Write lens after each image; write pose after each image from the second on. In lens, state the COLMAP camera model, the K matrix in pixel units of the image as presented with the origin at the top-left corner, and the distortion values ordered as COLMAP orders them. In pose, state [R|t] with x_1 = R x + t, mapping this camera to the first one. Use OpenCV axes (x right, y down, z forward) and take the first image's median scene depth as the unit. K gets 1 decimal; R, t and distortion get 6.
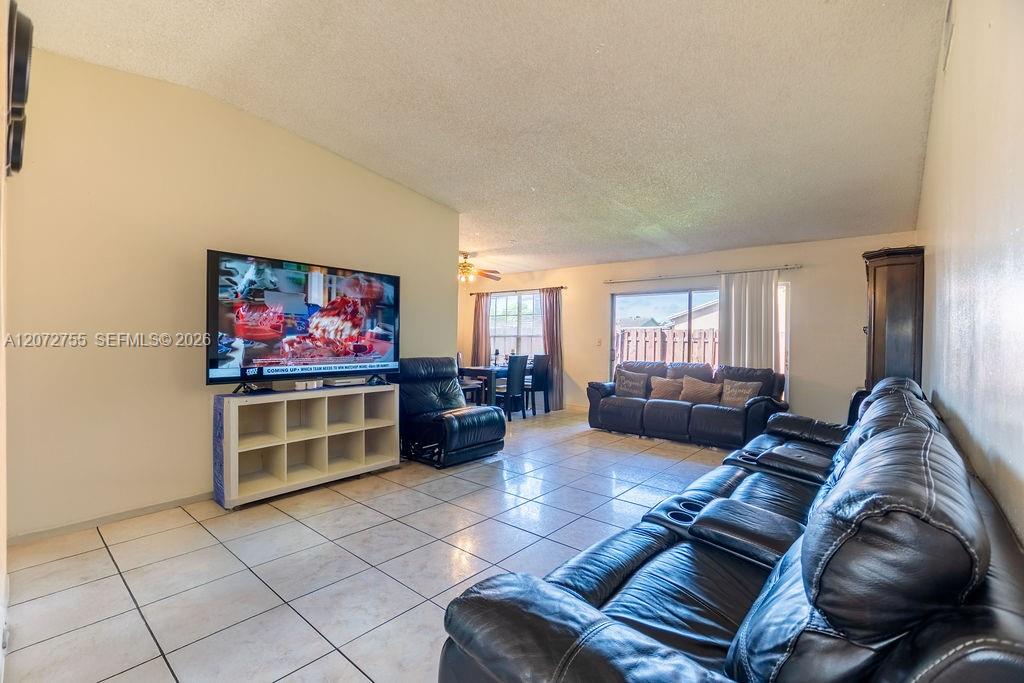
lens RADIAL K [[457.6, 0, 512.1], [0, 457.6, 339.2], [0, 0, 1]] dist [-0.015671, -0.000473]
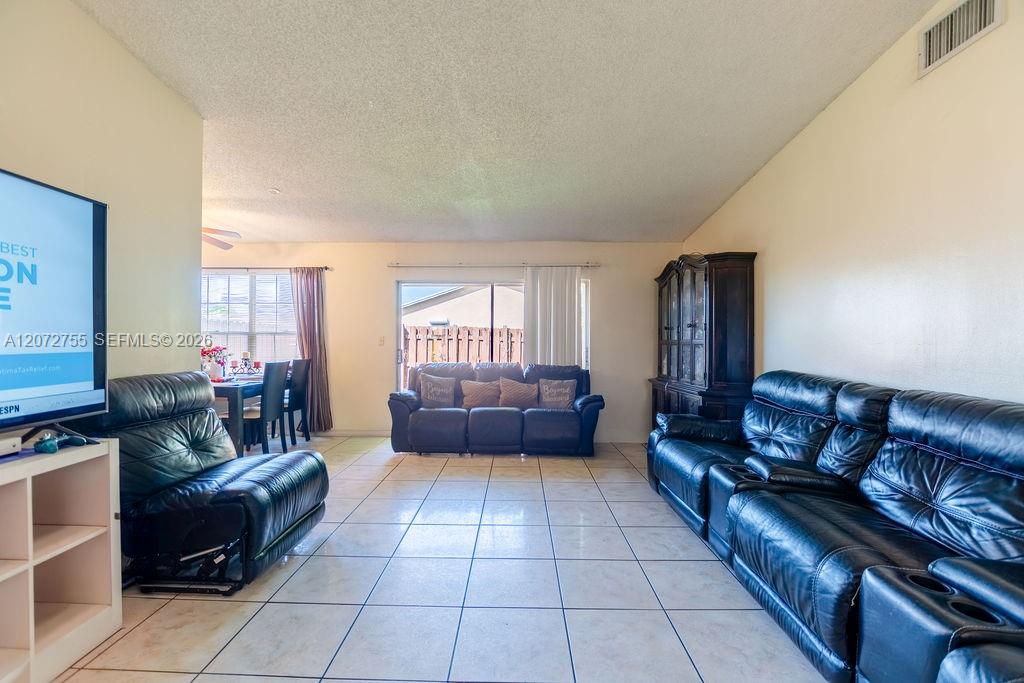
lens RADIAL K [[457.6, 0, 513.0], [0, 457.6, 343.3], [0, 0, 1]] dist [-0.015671, -0.000473]
pose [[0.775330, -0.015400, 0.631369, -0.156219], [0.006265, 0.999841, 0.016694, -0.001335], [-0.631525, -0.008988, 0.775303, 0.281073]]
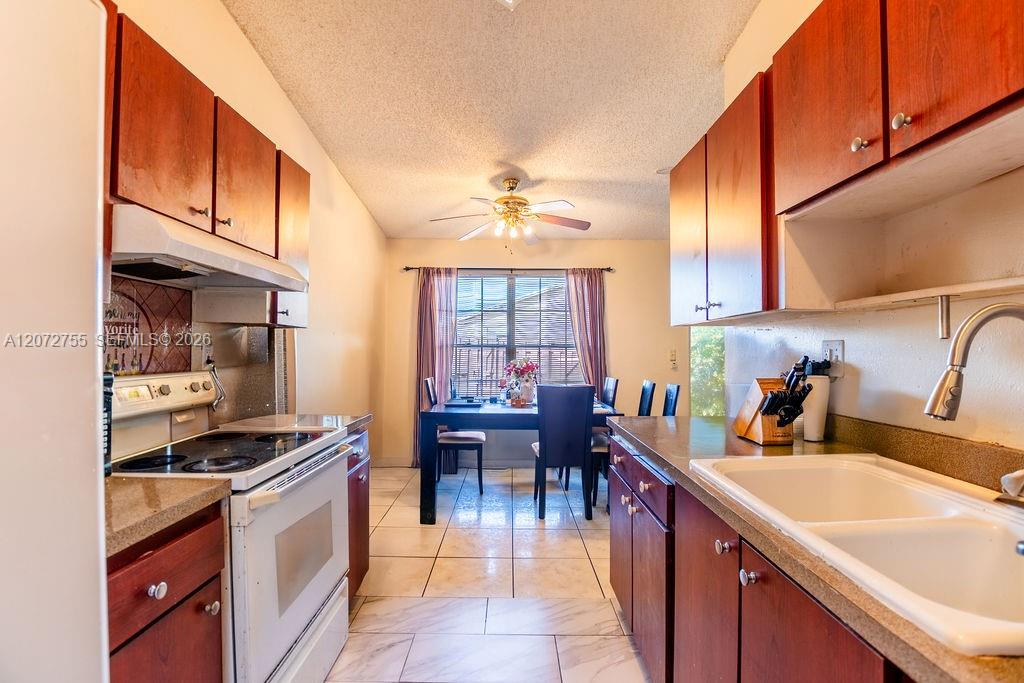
lens RADIAL K [[457.6, 0, 510.2], [0, 457.6, 346.3], [0, 0, 1]] dist [-0.015671, -0.000473]
pose [[0.752344, -0.002328, 0.658766, -0.507912], [0.011394, 0.999890, -0.009480, -0.002288], [-0.658672, 0.014638, 0.752288, 0.752356]]
